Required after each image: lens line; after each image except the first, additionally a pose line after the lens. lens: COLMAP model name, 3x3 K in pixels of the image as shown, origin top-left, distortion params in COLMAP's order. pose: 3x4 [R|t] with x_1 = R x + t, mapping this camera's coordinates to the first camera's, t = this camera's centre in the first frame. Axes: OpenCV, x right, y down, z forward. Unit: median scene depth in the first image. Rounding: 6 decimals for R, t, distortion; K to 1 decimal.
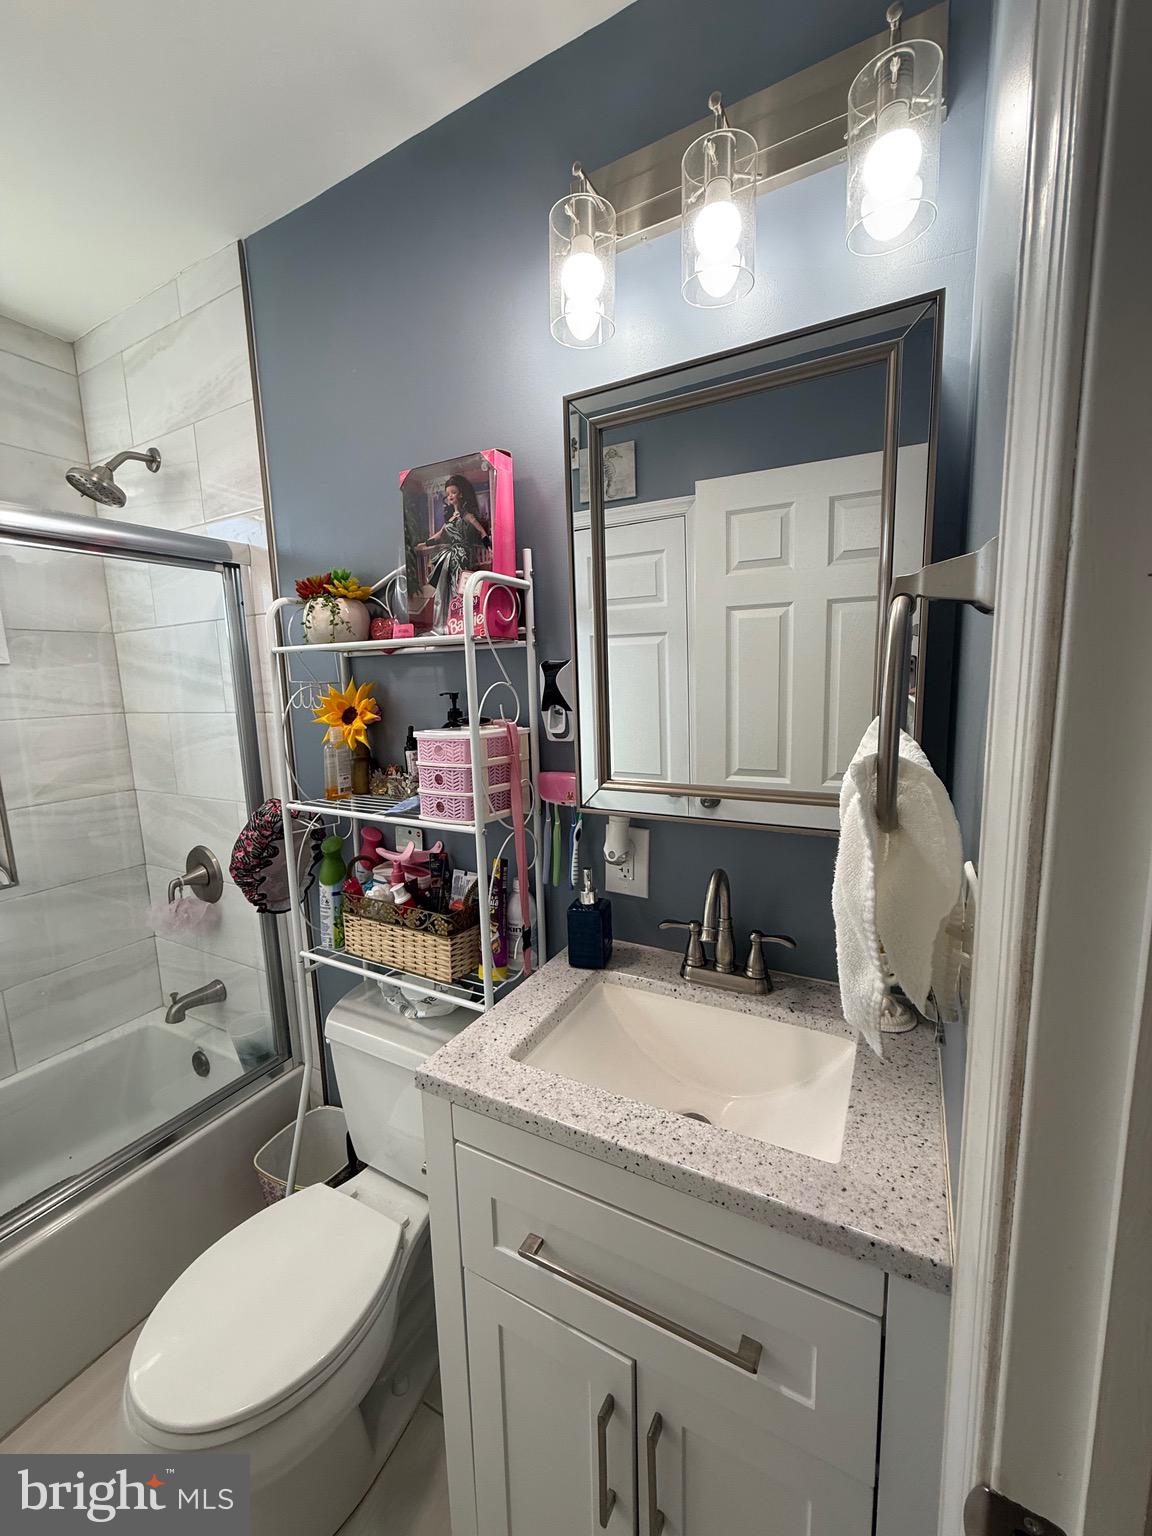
lens RADIAL K [[612.4, 0, 576.8], [0, 612.4, 766.6], [0, 0, 1]] dist [0.001142, -0.000317]
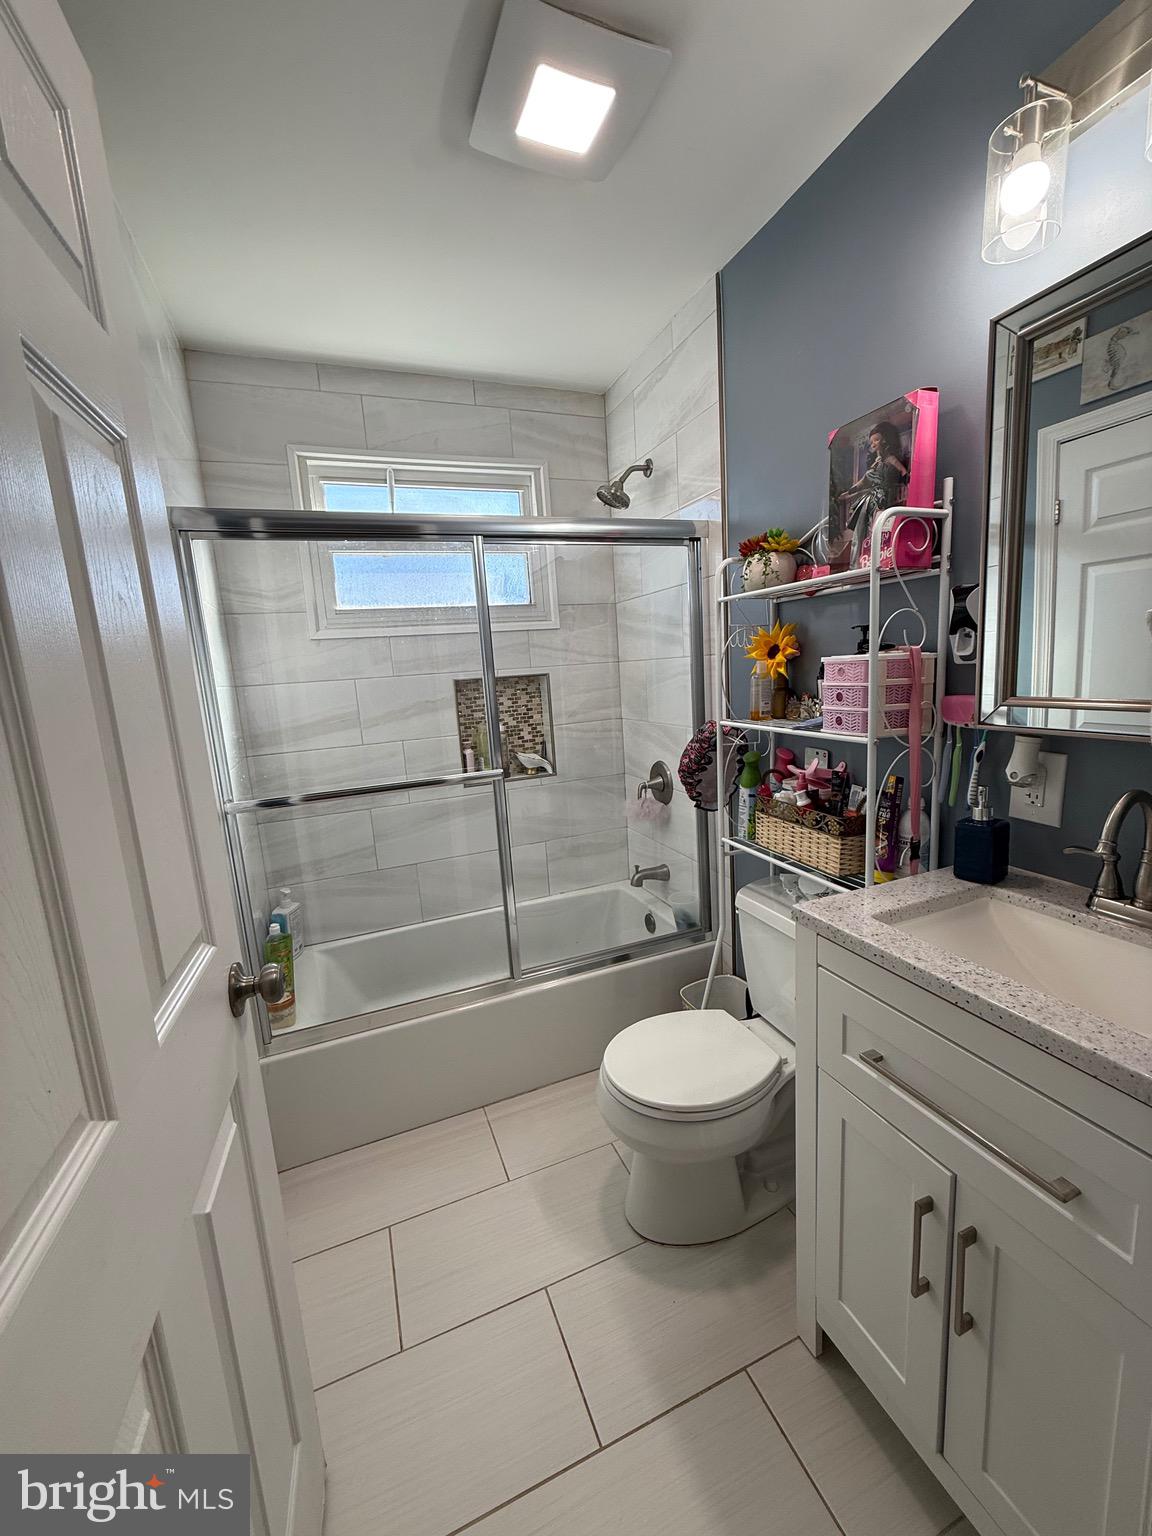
lens RADIAL K [[612.4, 0, 578.7], [0, 612.4, 768.2], [0, 0, 1]] dist [0.001142, -0.000317]
pose [[0.773302, 0.086595, -0.628097, 0.119922], [-0.053117, 0.995995, 0.071920, 0.087238], [0.631809, -0.022253, 0.774804, -0.198681]]
